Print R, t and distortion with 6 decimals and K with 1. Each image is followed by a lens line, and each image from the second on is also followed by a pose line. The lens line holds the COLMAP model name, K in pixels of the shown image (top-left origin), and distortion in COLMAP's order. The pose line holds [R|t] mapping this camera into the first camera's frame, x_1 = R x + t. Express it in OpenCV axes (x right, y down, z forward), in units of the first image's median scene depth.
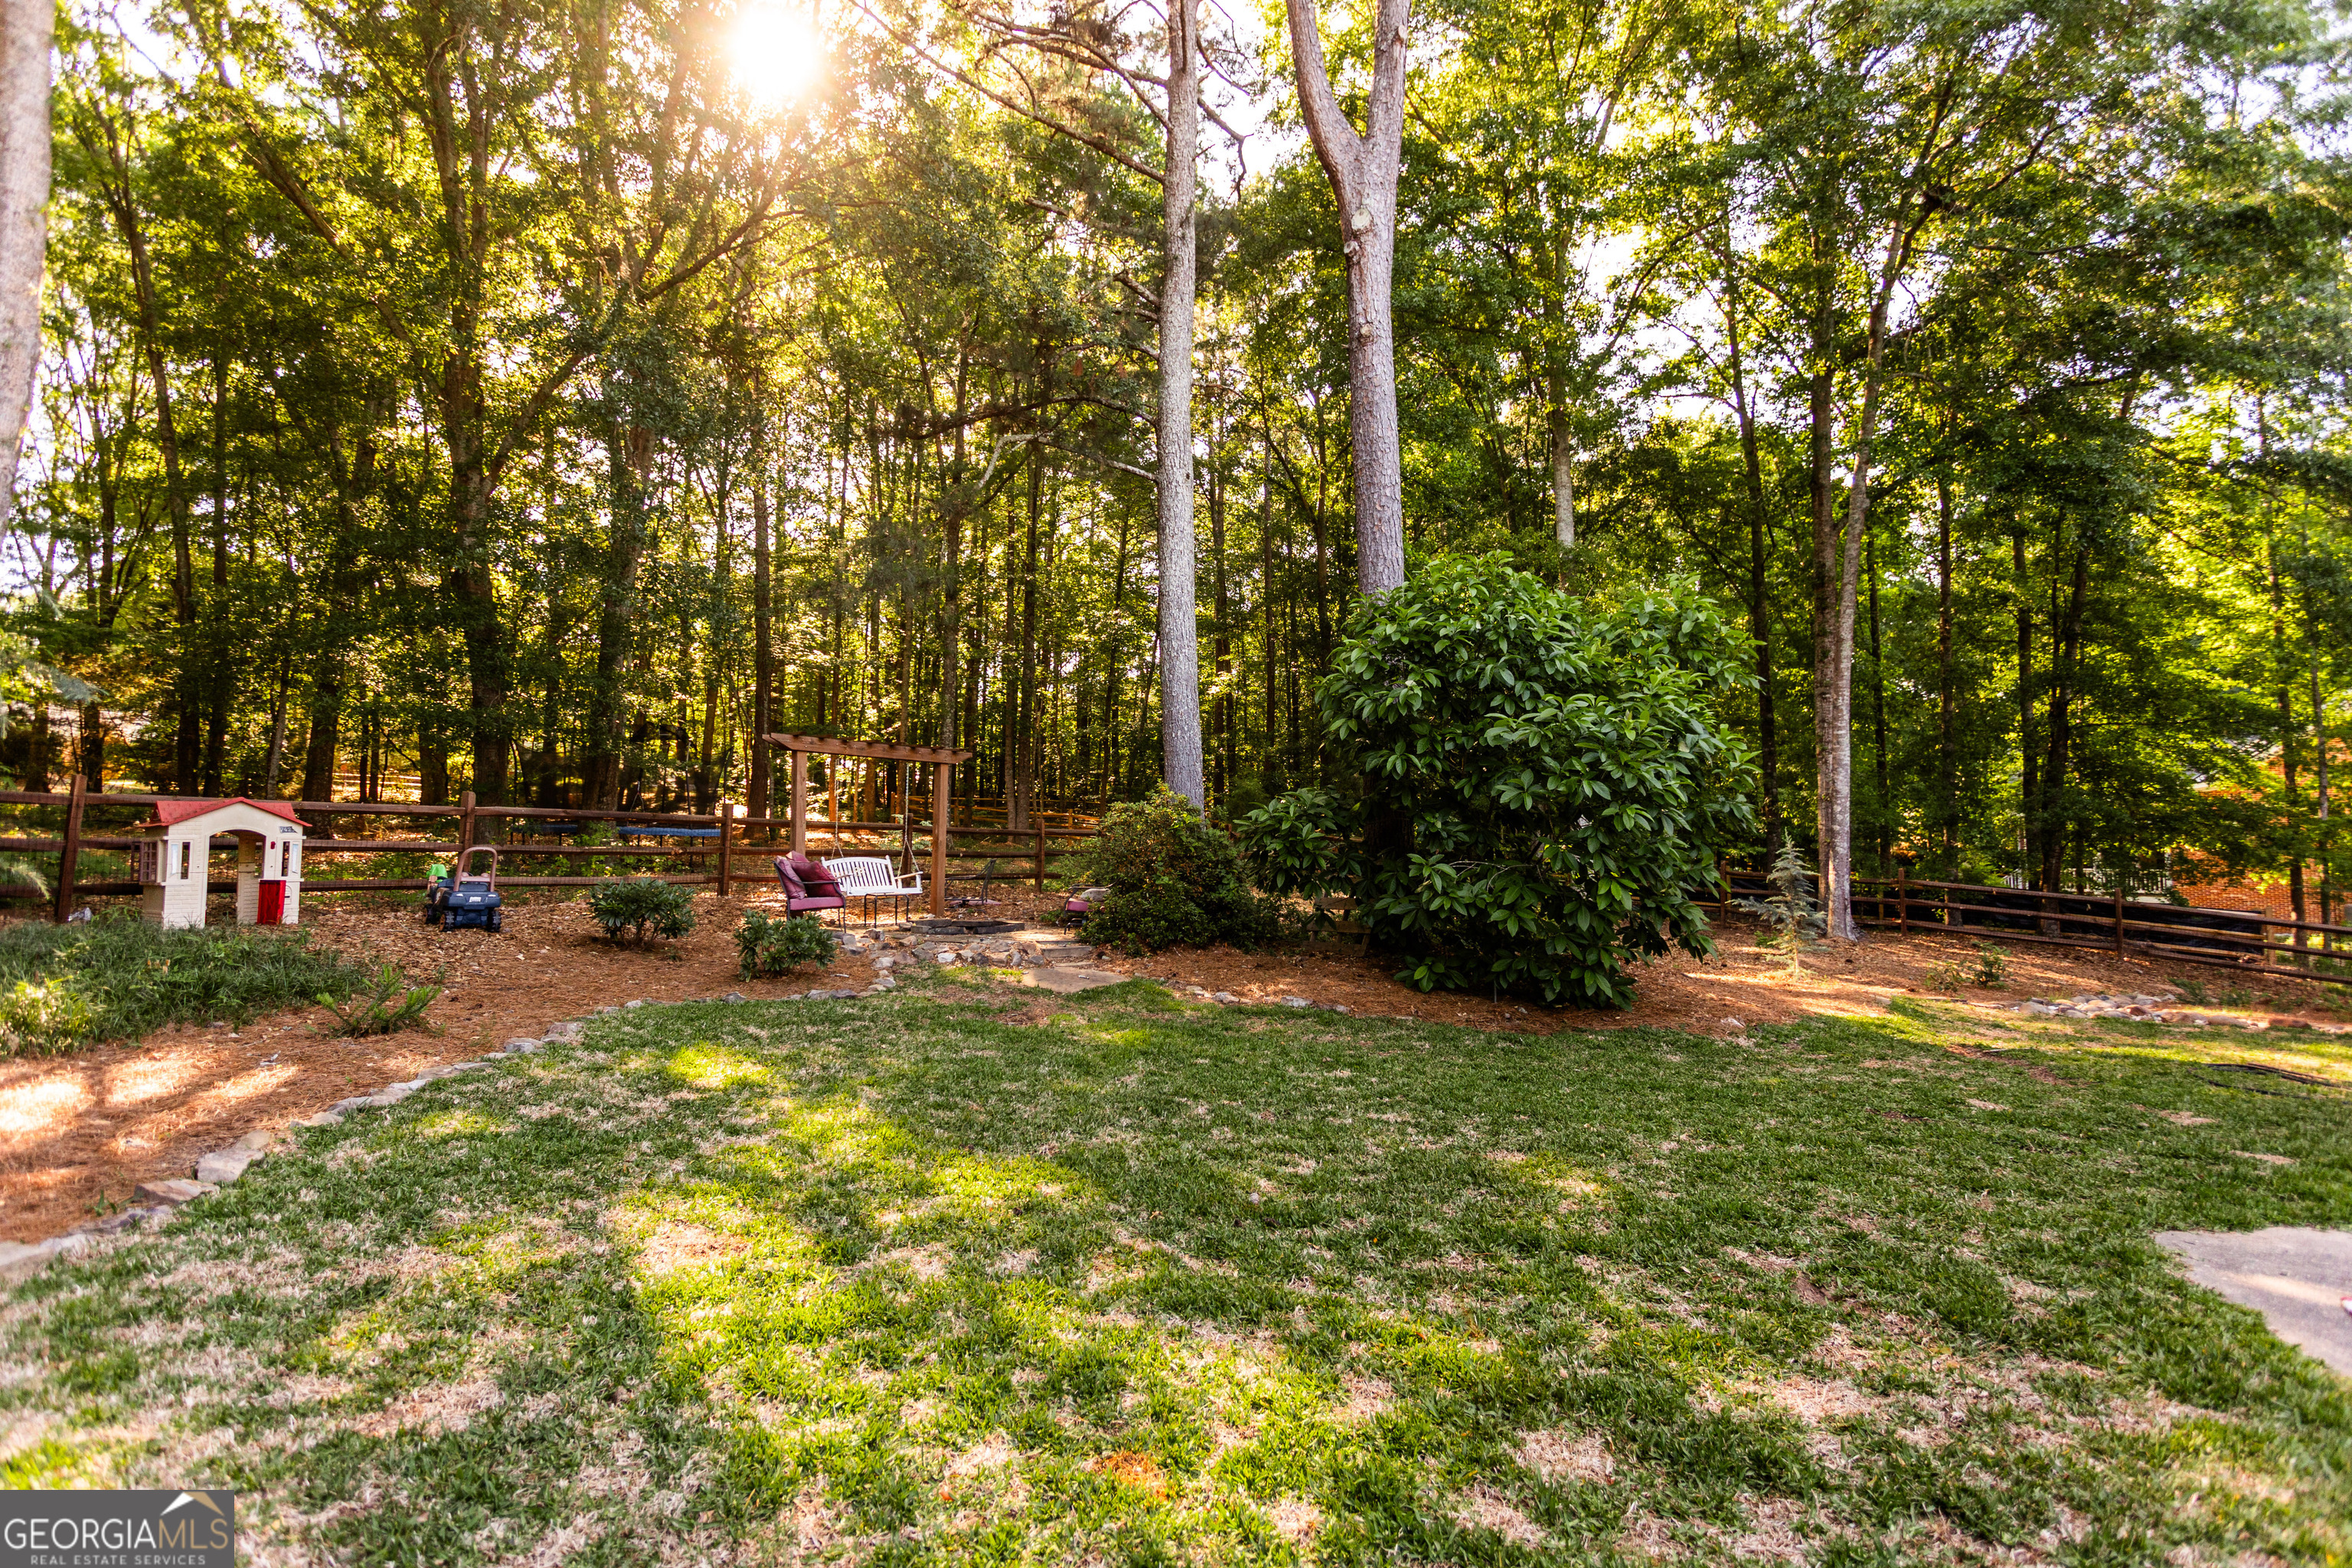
lens RADIAL K [[1131.9, 0, 1176.0], [0, 1131.9, 784.0], [0, 0, 1]] dist [0.000526, 0.000342]
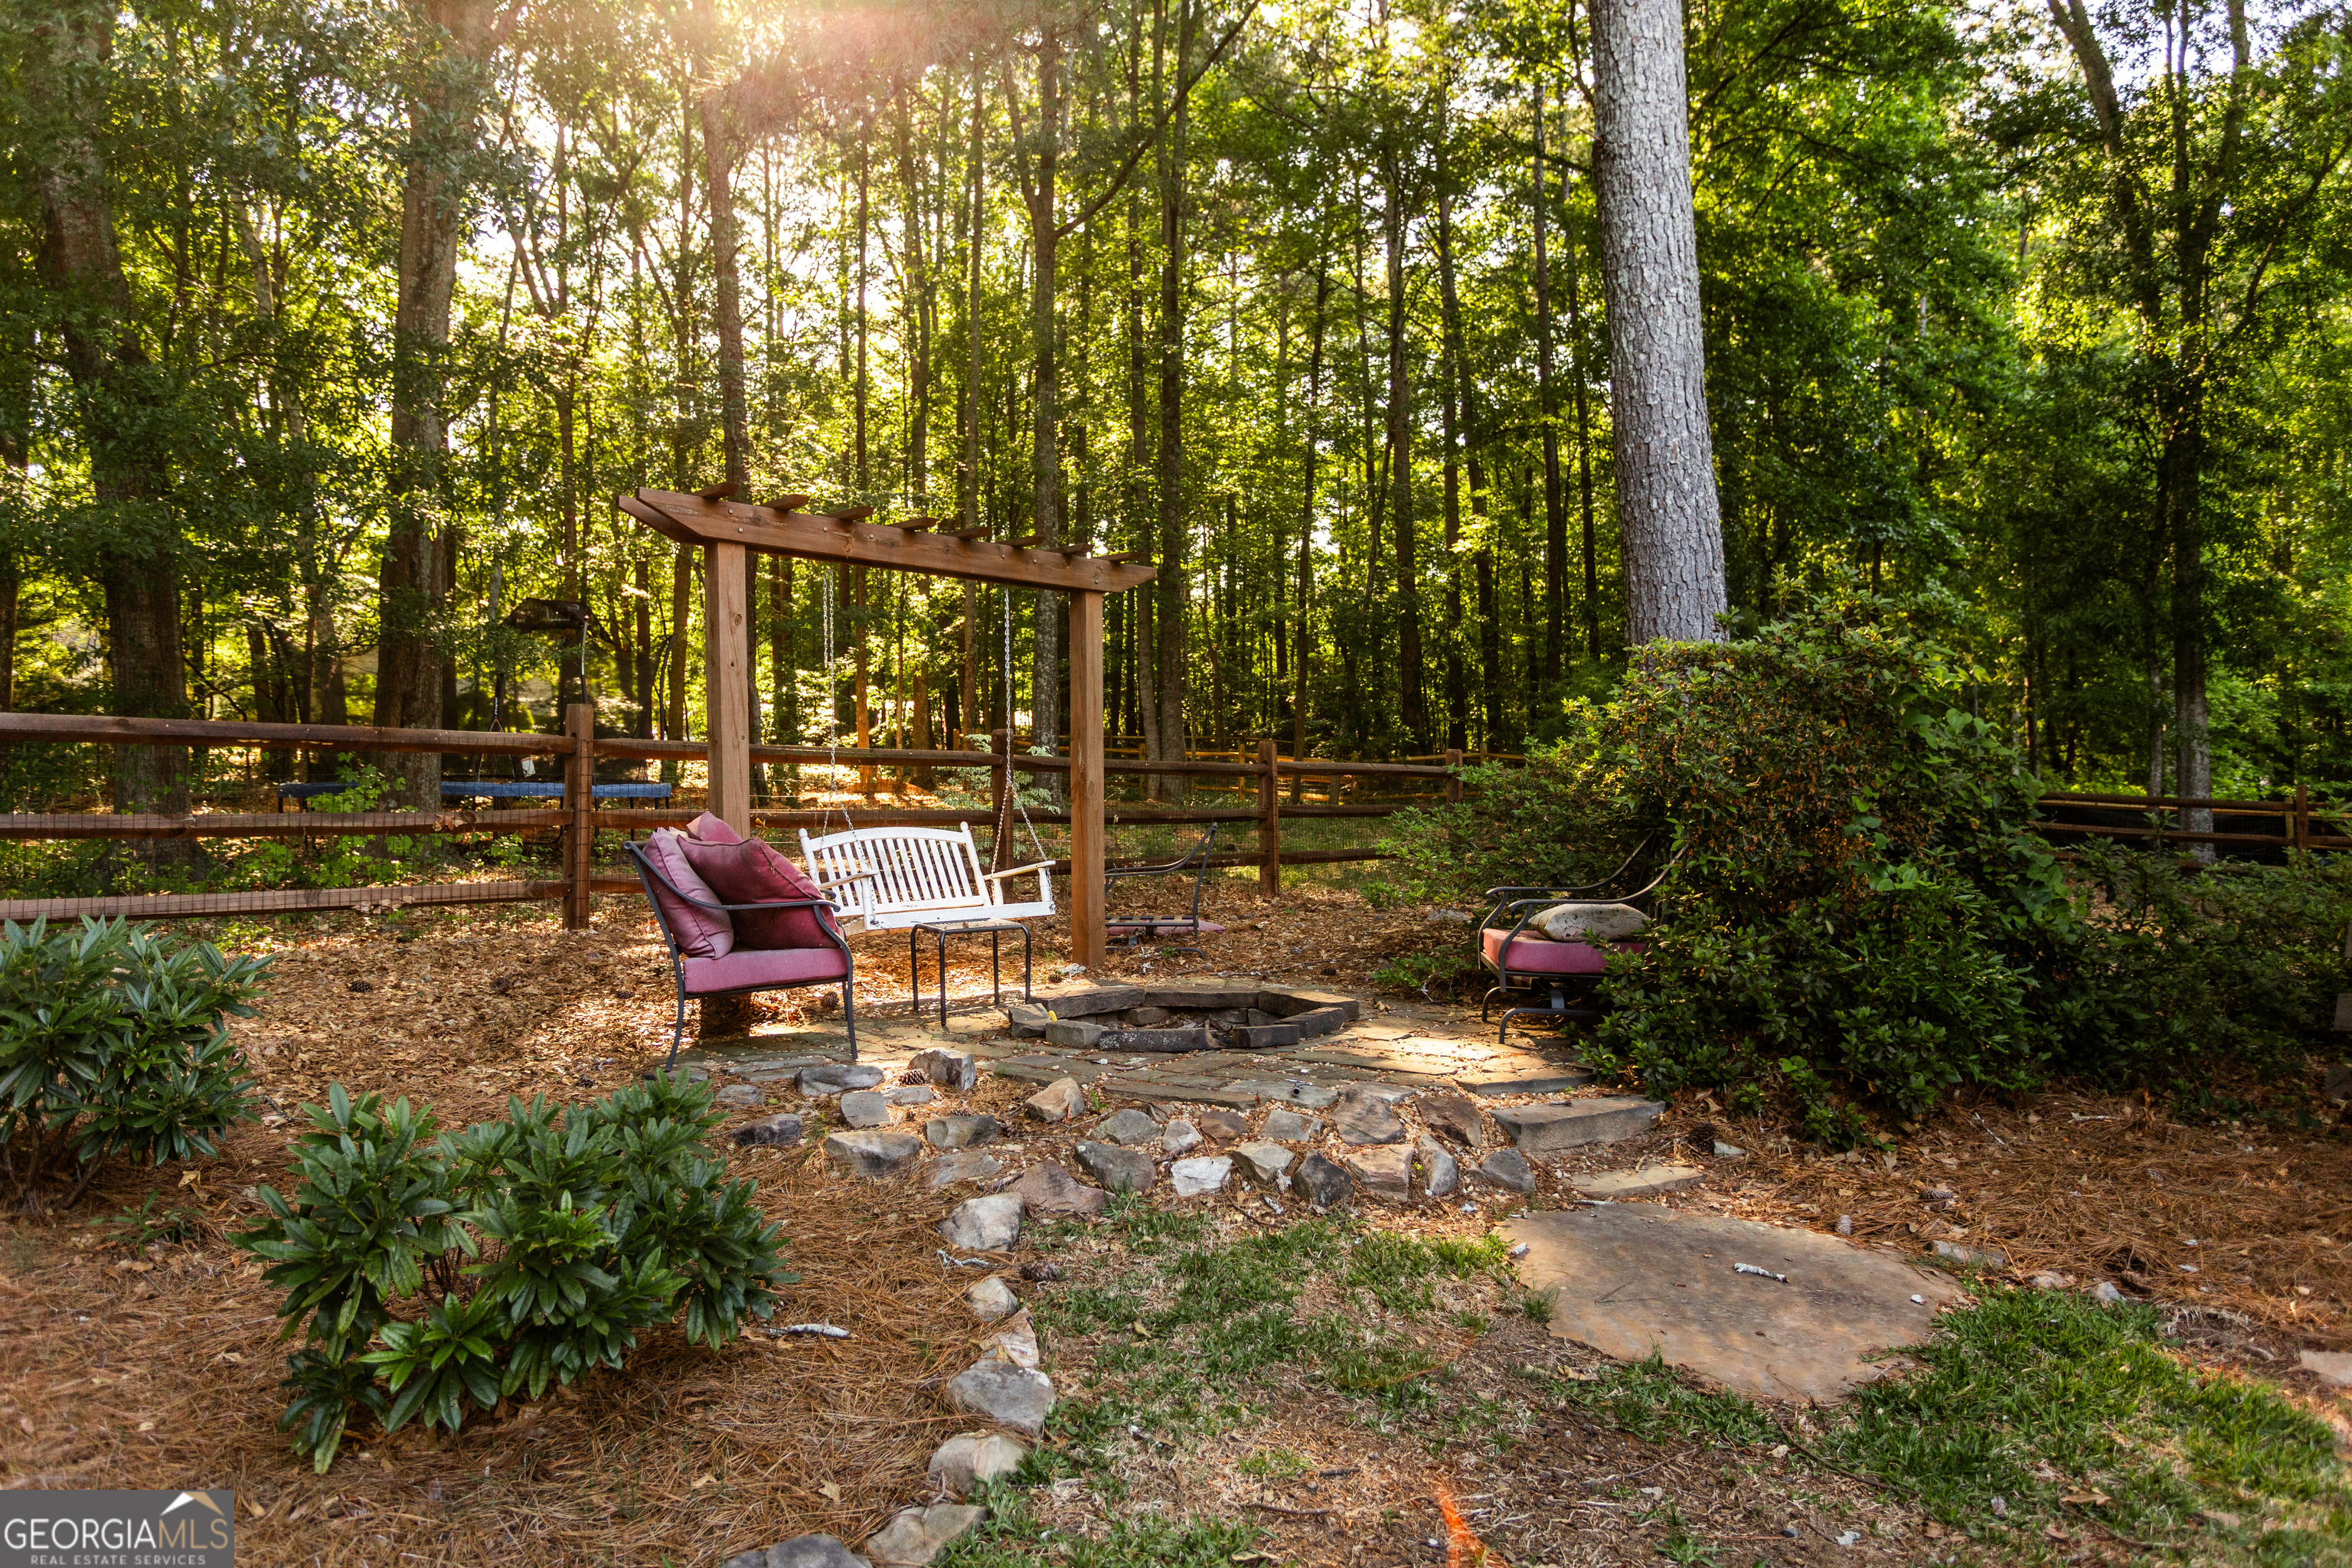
lens RADIAL K [[1582.0, 0, 1176.0], [0, 1582.0, 784.0], [0, 0, 1]] dist [-0.001479, -0.000600]
pose [[0.994138, -0.025425, -0.105089, -0.128585], [0.029628, 0.998814, 0.038627, 0.032575], [0.103982, -0.041514, 0.993712, 0.479281]]
